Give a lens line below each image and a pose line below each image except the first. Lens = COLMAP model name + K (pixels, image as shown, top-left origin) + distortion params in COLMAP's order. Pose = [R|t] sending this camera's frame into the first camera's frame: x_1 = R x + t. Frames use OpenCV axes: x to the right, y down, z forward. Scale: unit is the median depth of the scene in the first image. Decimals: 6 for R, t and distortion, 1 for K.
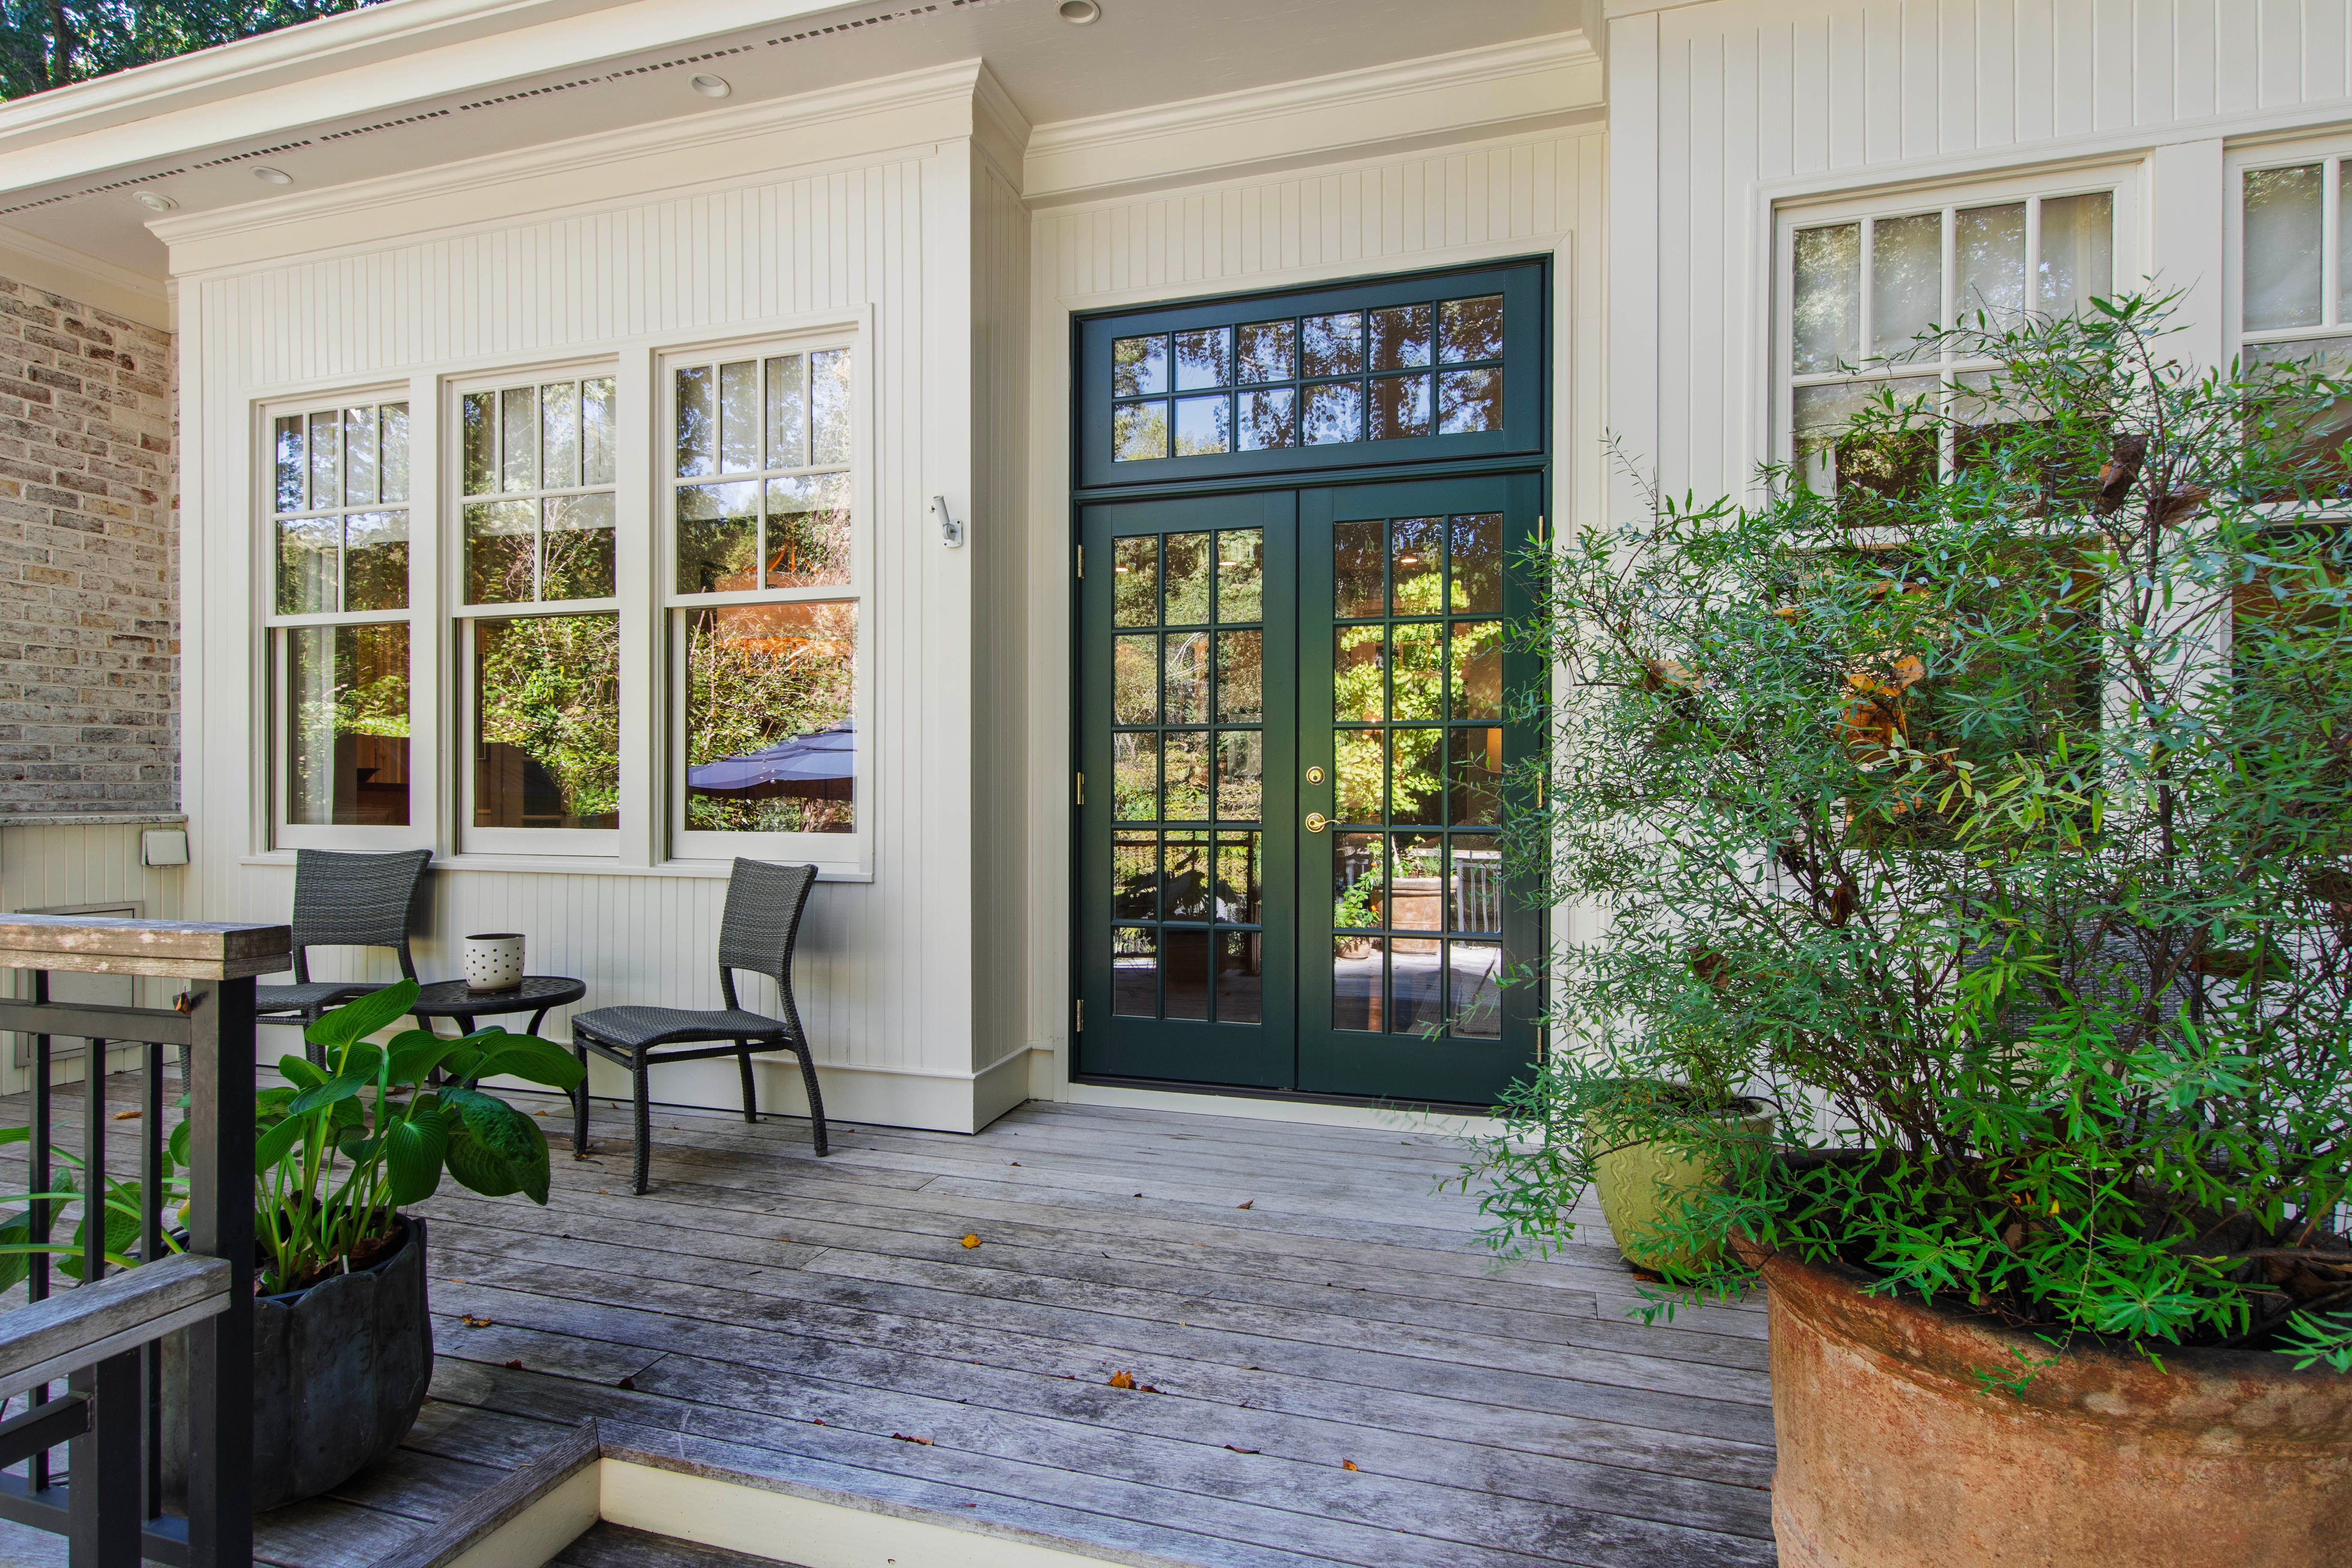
lens RADIAL K [[1196.4, 0, 1168.1], [0, 1196.4, 784.3], [0, 0, 1]] dist [0.000381, 0.000740]
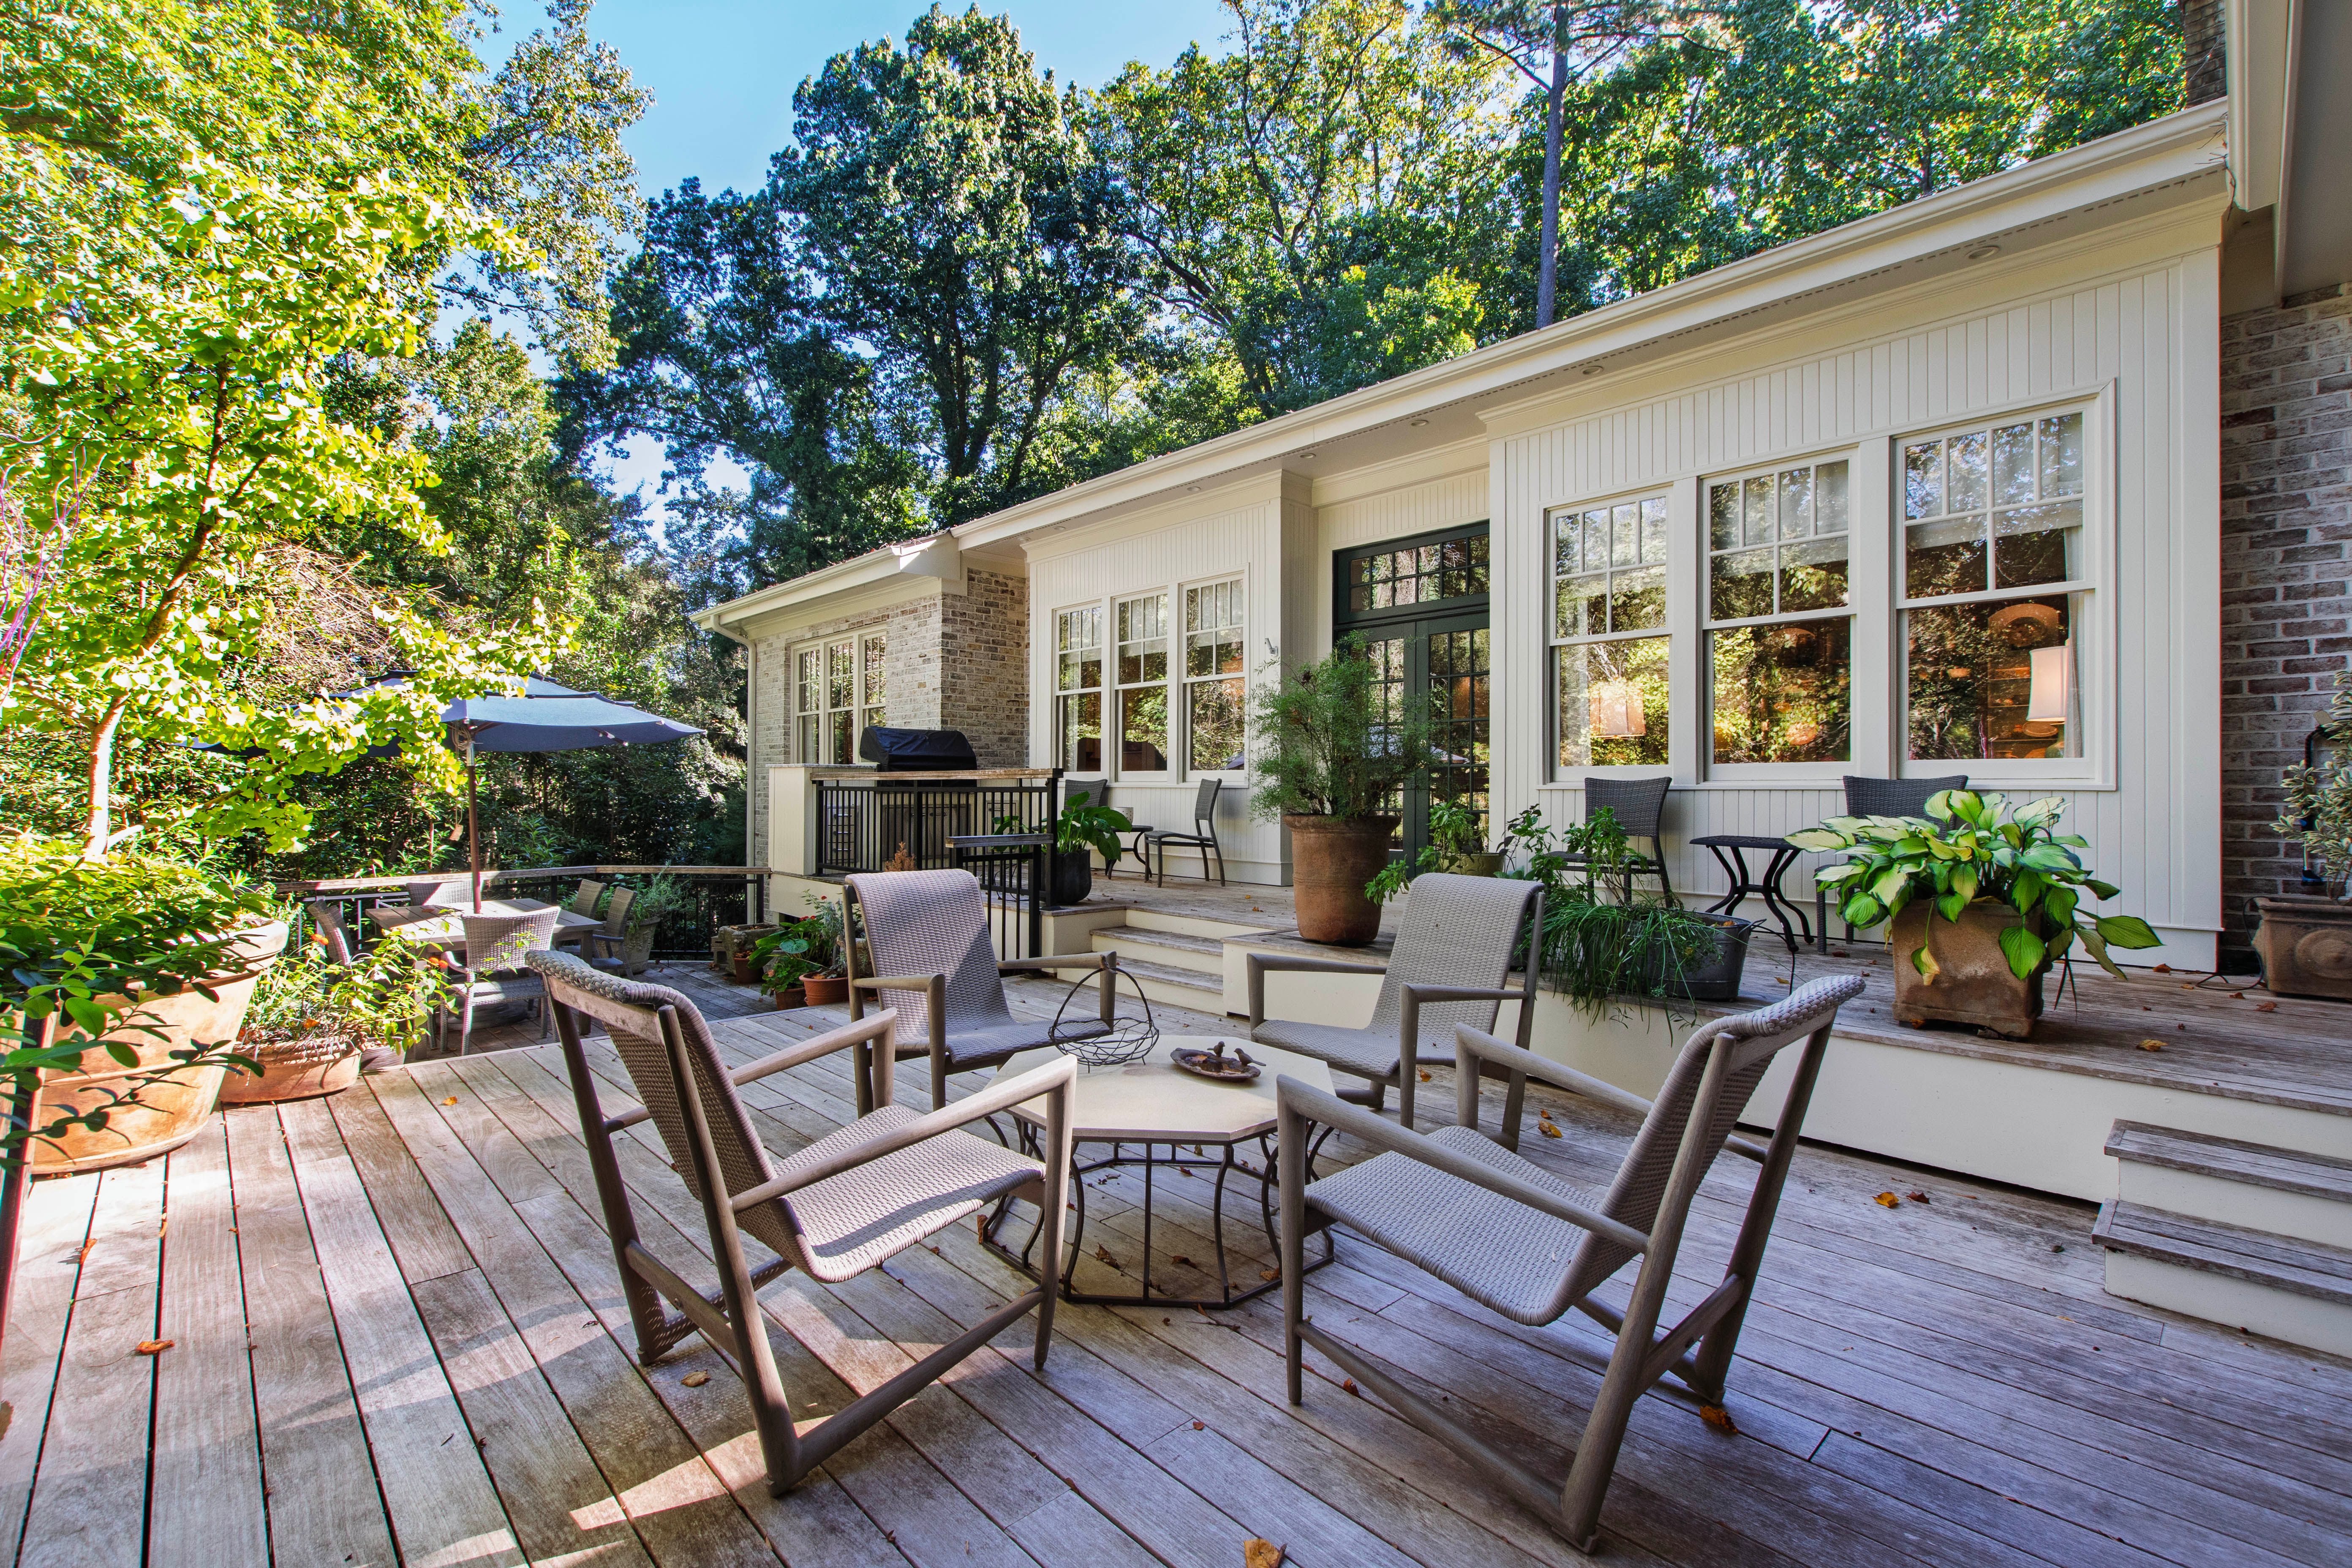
lens RADIAL K [[1054.5, 0, 1184.1], [0, 1054.5, 779.9], [0, 0, 1]] dist [-0.002470, -0.001379]
pose [[0.868602, -0.002355, -0.495505, 0.626410], [-0.004228, 0.999917, -0.012164, 0.077757], [0.495492, 0.012661, 0.868520, -0.853877]]
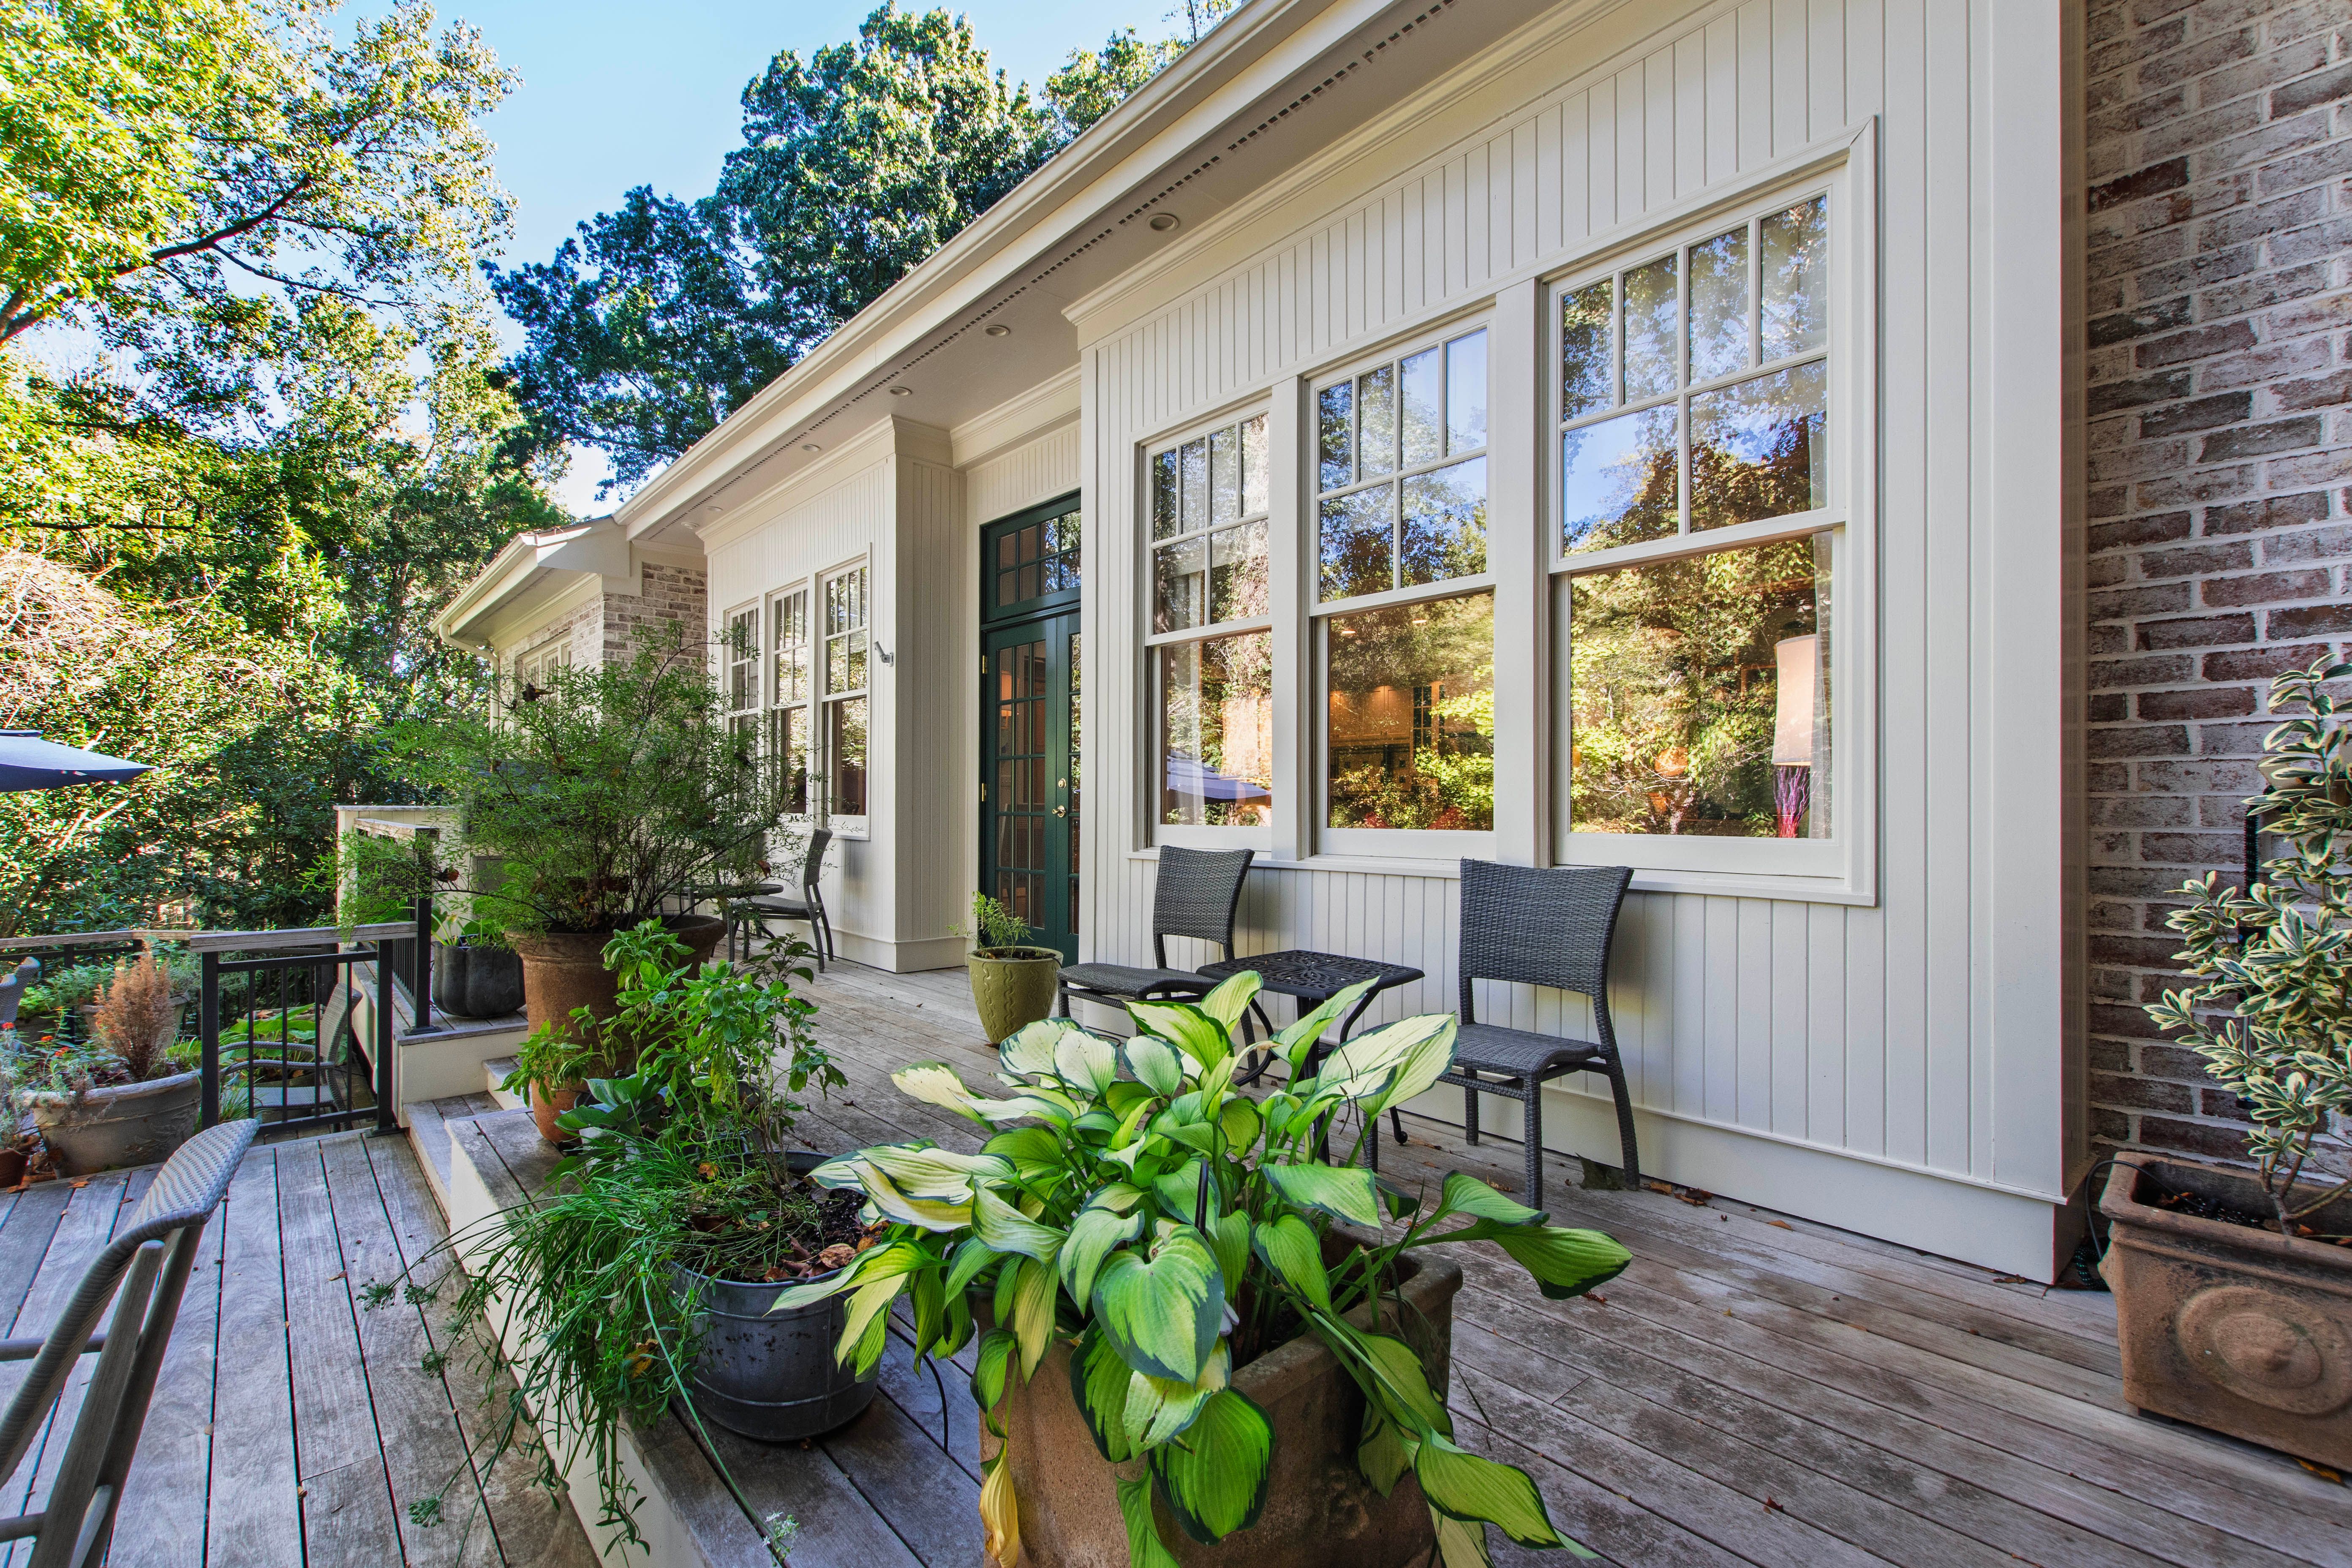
lens RADIAL K [[1054.5, 0, 1162.3], [0, 1054.5, 798.2], [0, 0, 1]] dist [-0.002470, -0.001379]
pose [[0.850865, -0.001389, -0.525382, 0.876270], [-0.004362, 0.999943, -0.009708, 0.024460], [0.525366, 0.010552, 0.850811, -0.170517]]
